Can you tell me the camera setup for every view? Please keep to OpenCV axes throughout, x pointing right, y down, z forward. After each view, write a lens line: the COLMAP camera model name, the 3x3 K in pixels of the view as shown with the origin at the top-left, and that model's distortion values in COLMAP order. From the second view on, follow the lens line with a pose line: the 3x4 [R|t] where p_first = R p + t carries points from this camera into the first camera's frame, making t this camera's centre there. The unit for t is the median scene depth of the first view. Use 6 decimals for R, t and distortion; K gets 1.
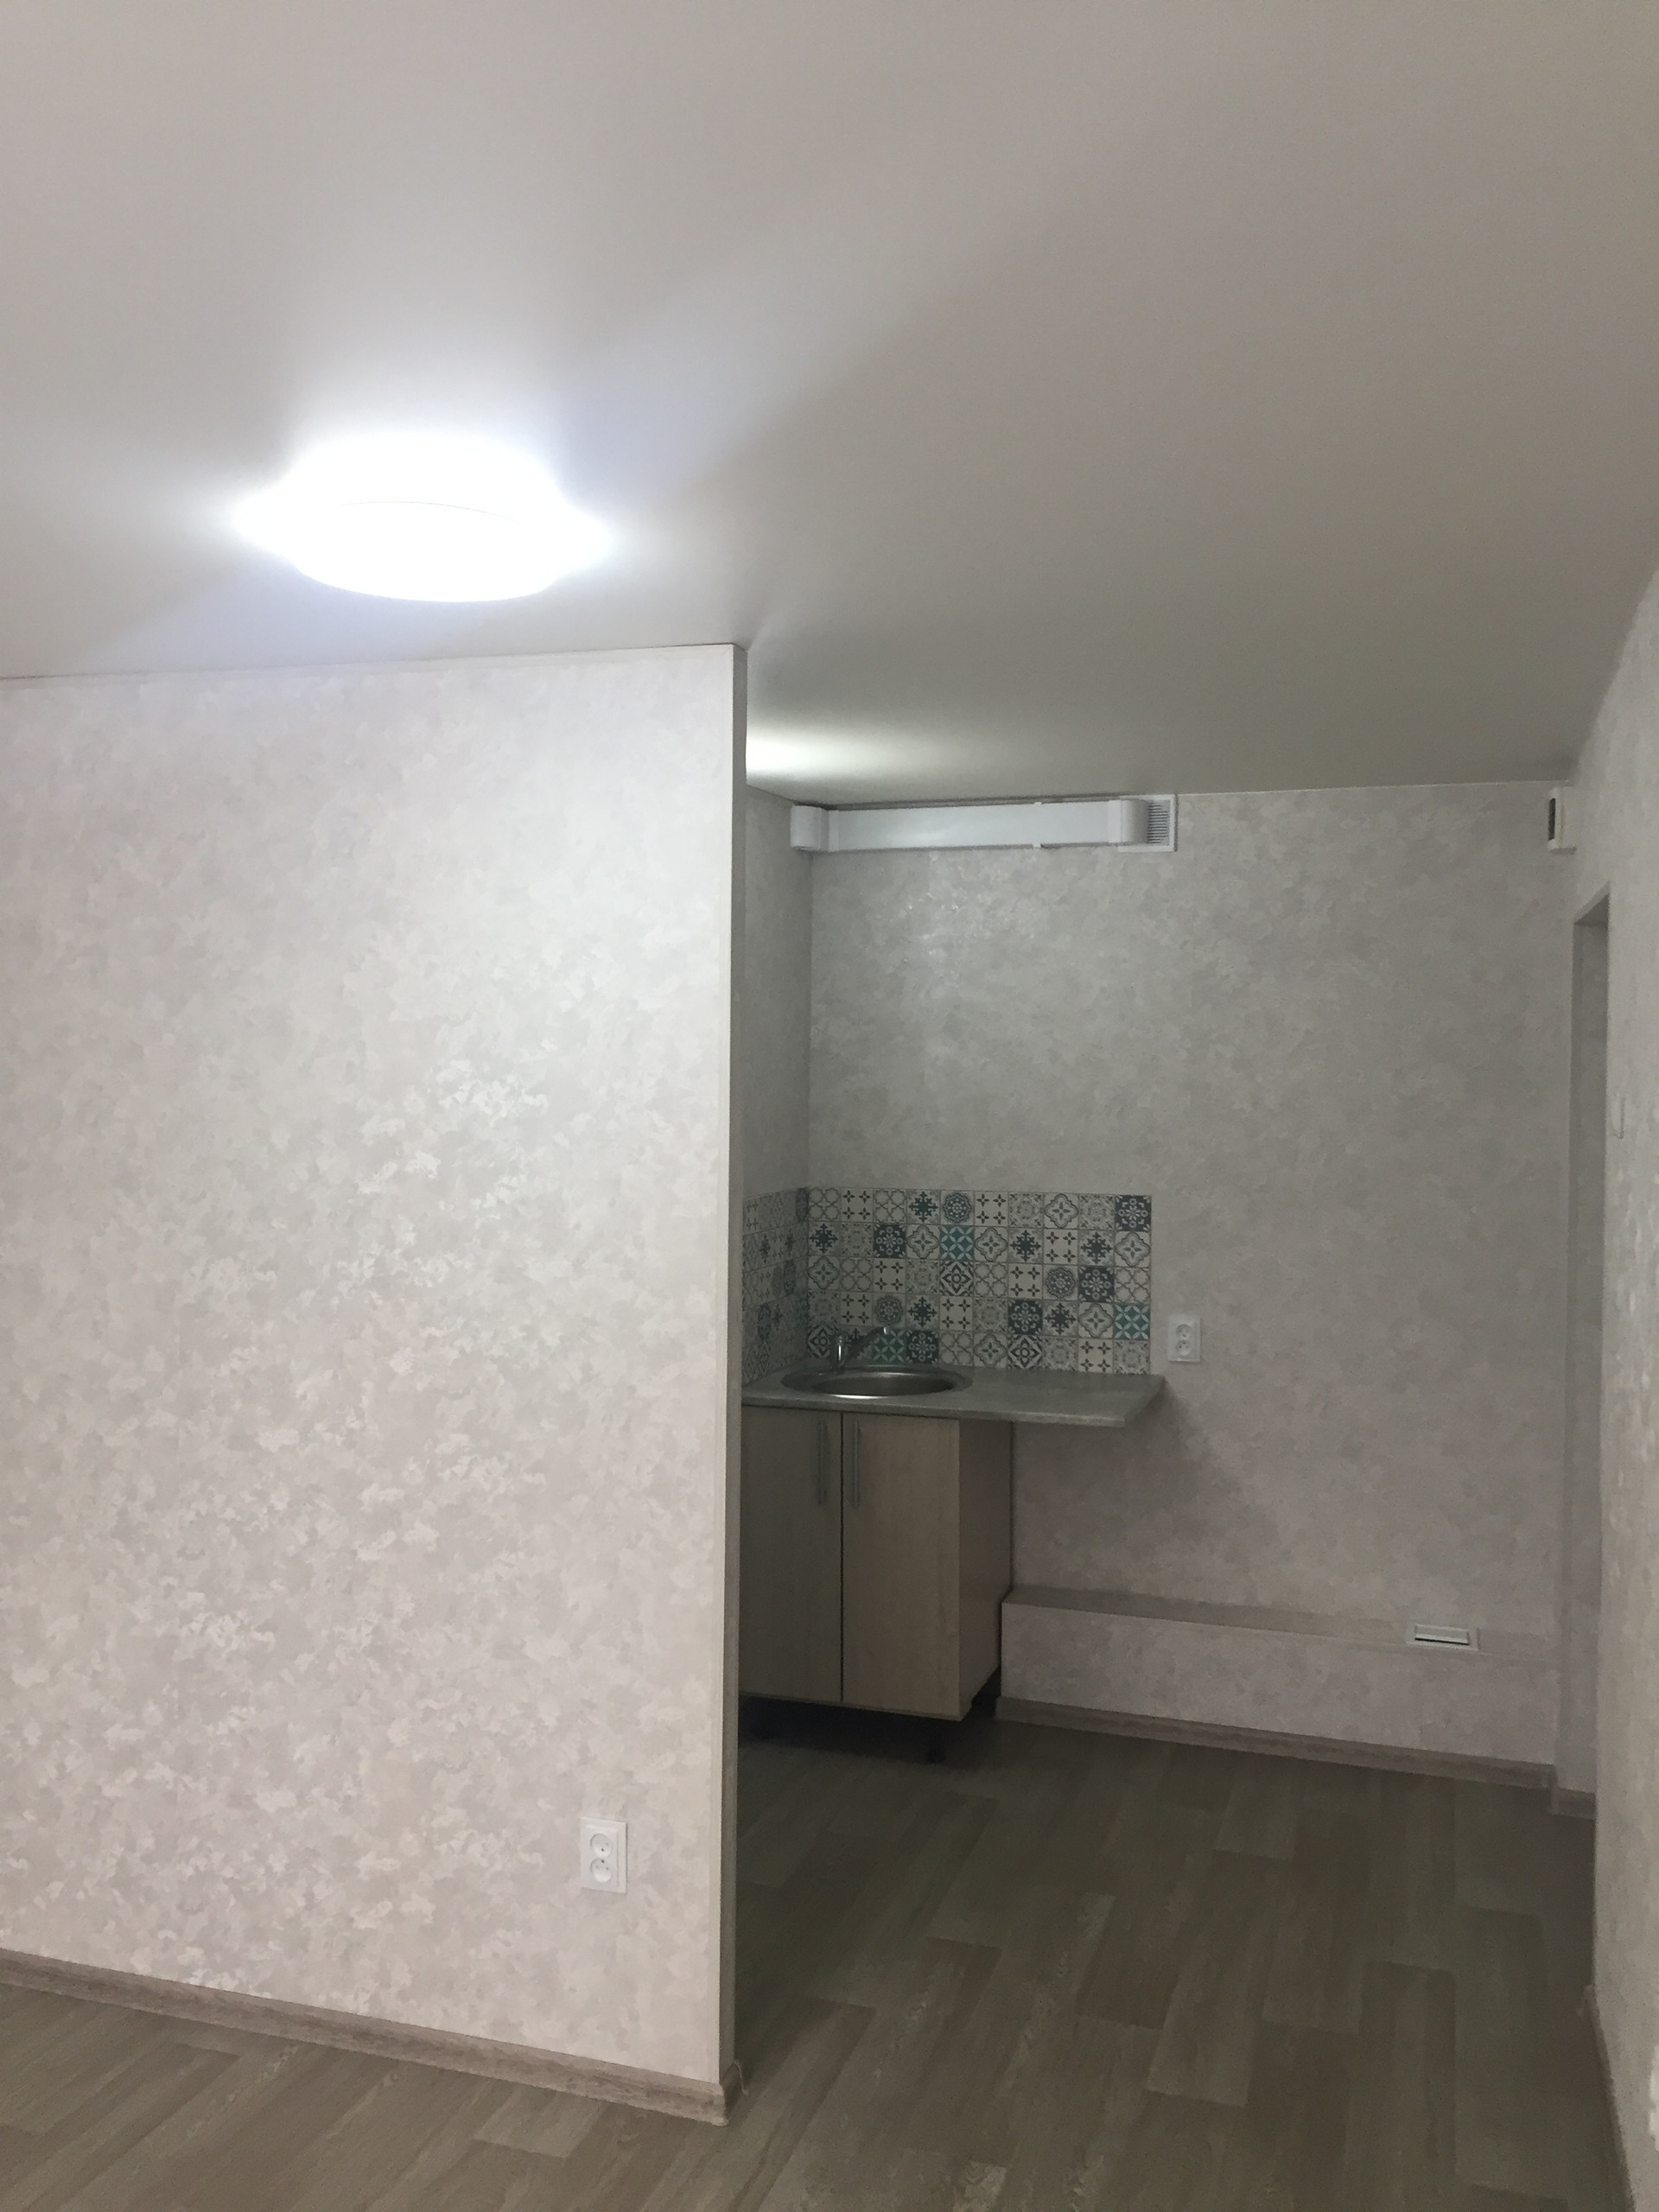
lens RADIAL K [[1900.0, 0, 852.9], [0, 1900.0, 1117.0], [0, 0, 1]] dist [0.050766, -0.009457]
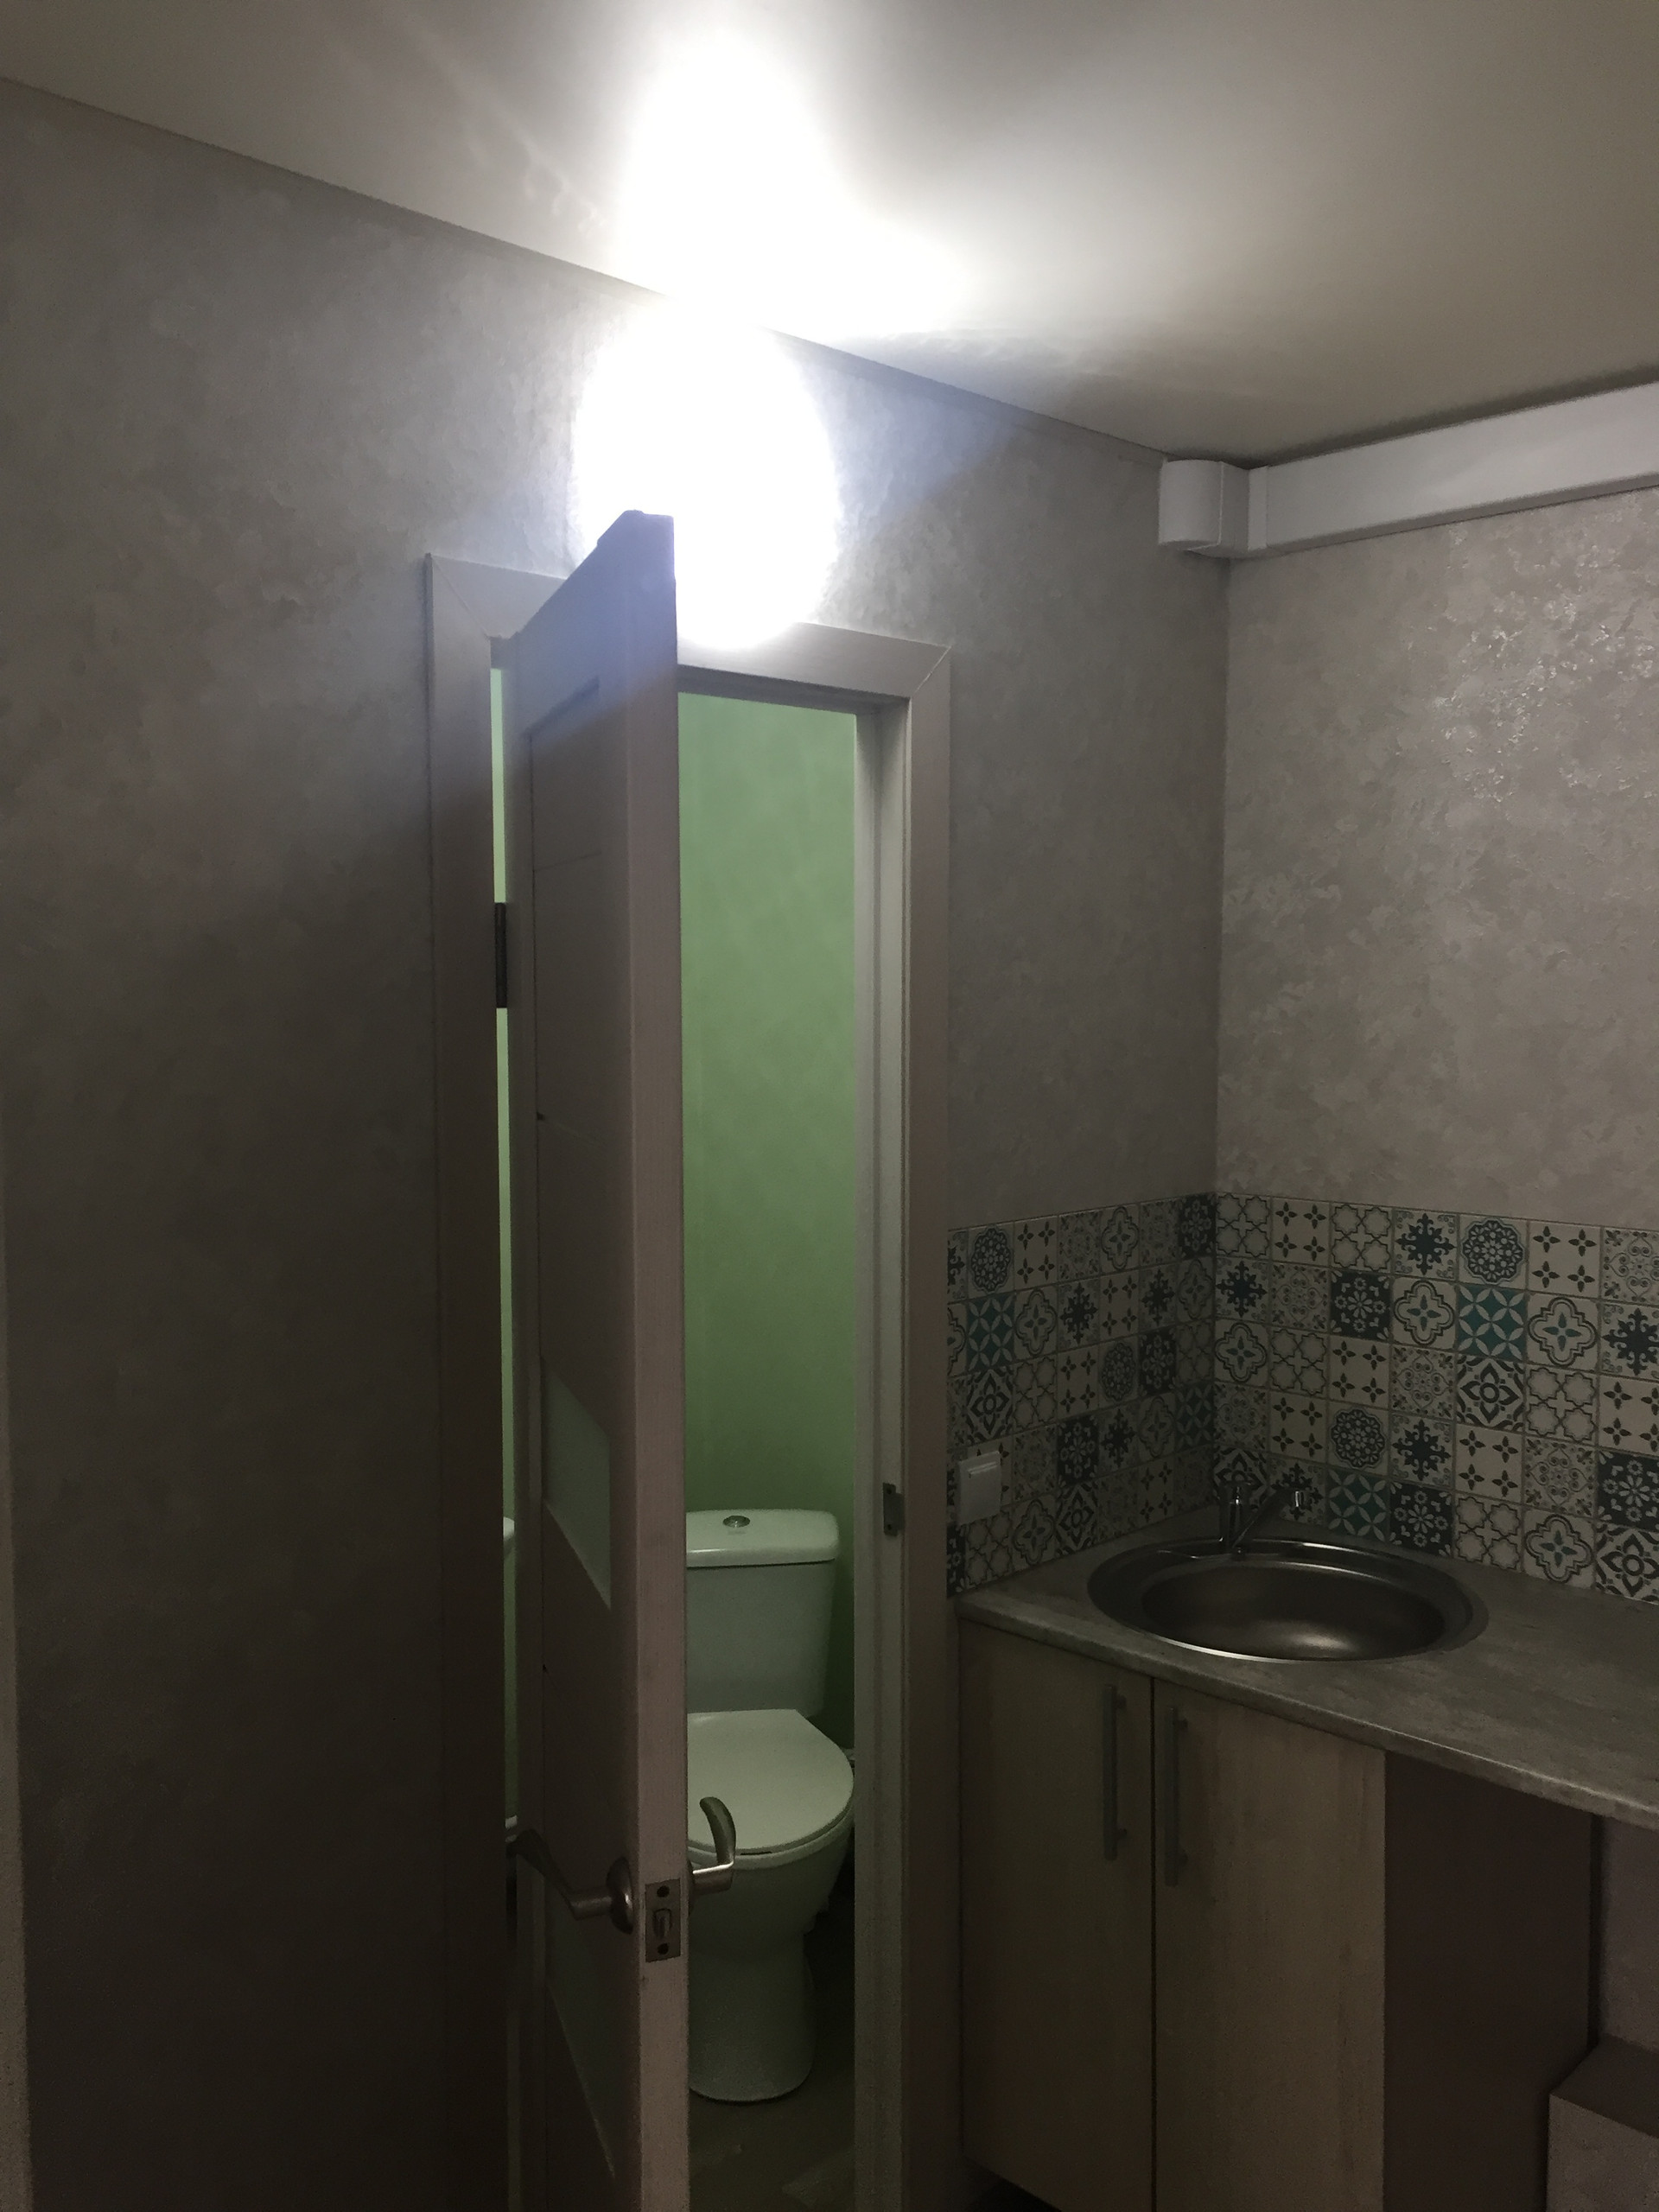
lens RADIAL K [[1886.1, 0, 821.2], [0, 1886.1, 1107.7], [0, 0, 1]] dist [0.087069, -0.088397]
pose [[0.898706, 0.021195, -0.438038, 0.115355], [-0.001987, 0.999018, 0.044263, -0.011123], [0.438546, -0.038909, 0.897866, 0.485378]]
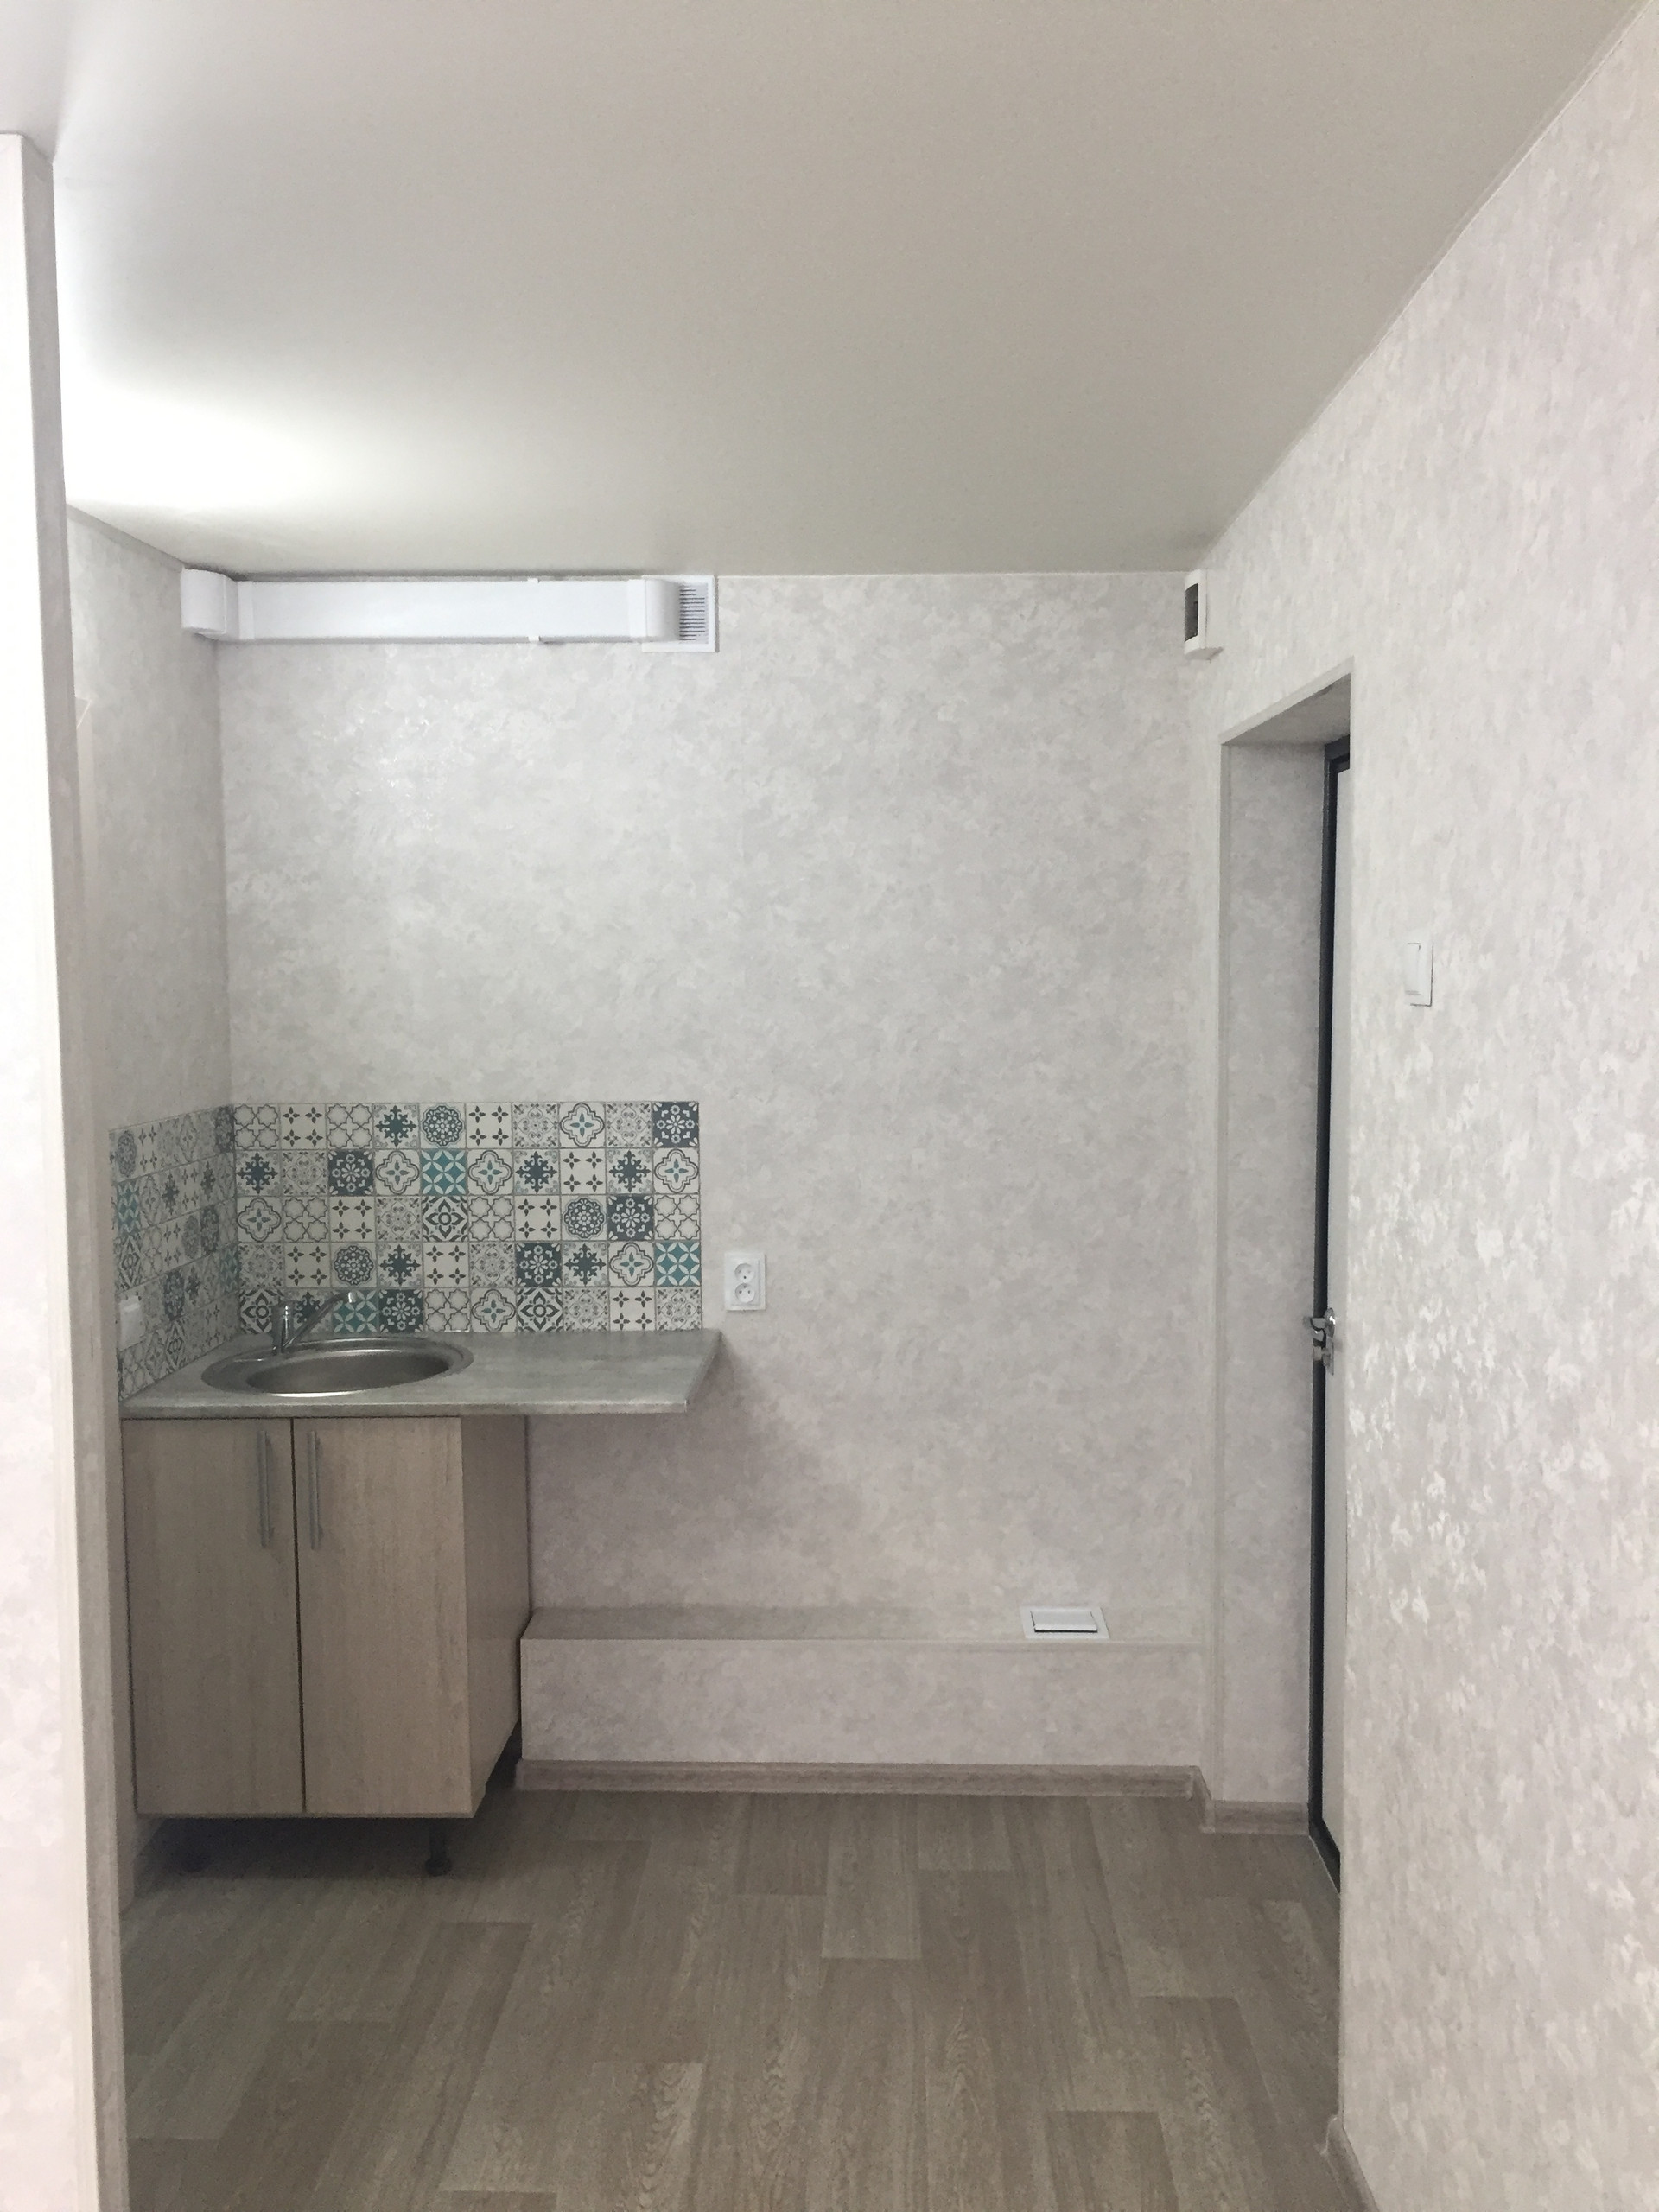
lens RADIAL K [[1991.5, 0, 881.2], [0, 1991.5, 1133.0], [0, 0, 1]] dist [0.055647, 0.005683]
pose [[0.959652, -0.038946, 0.278481, 0.001100], [0.021599, 0.997646, 0.065090, 0.002902], [-0.280360, -0.056449, 0.958234, 0.193248]]
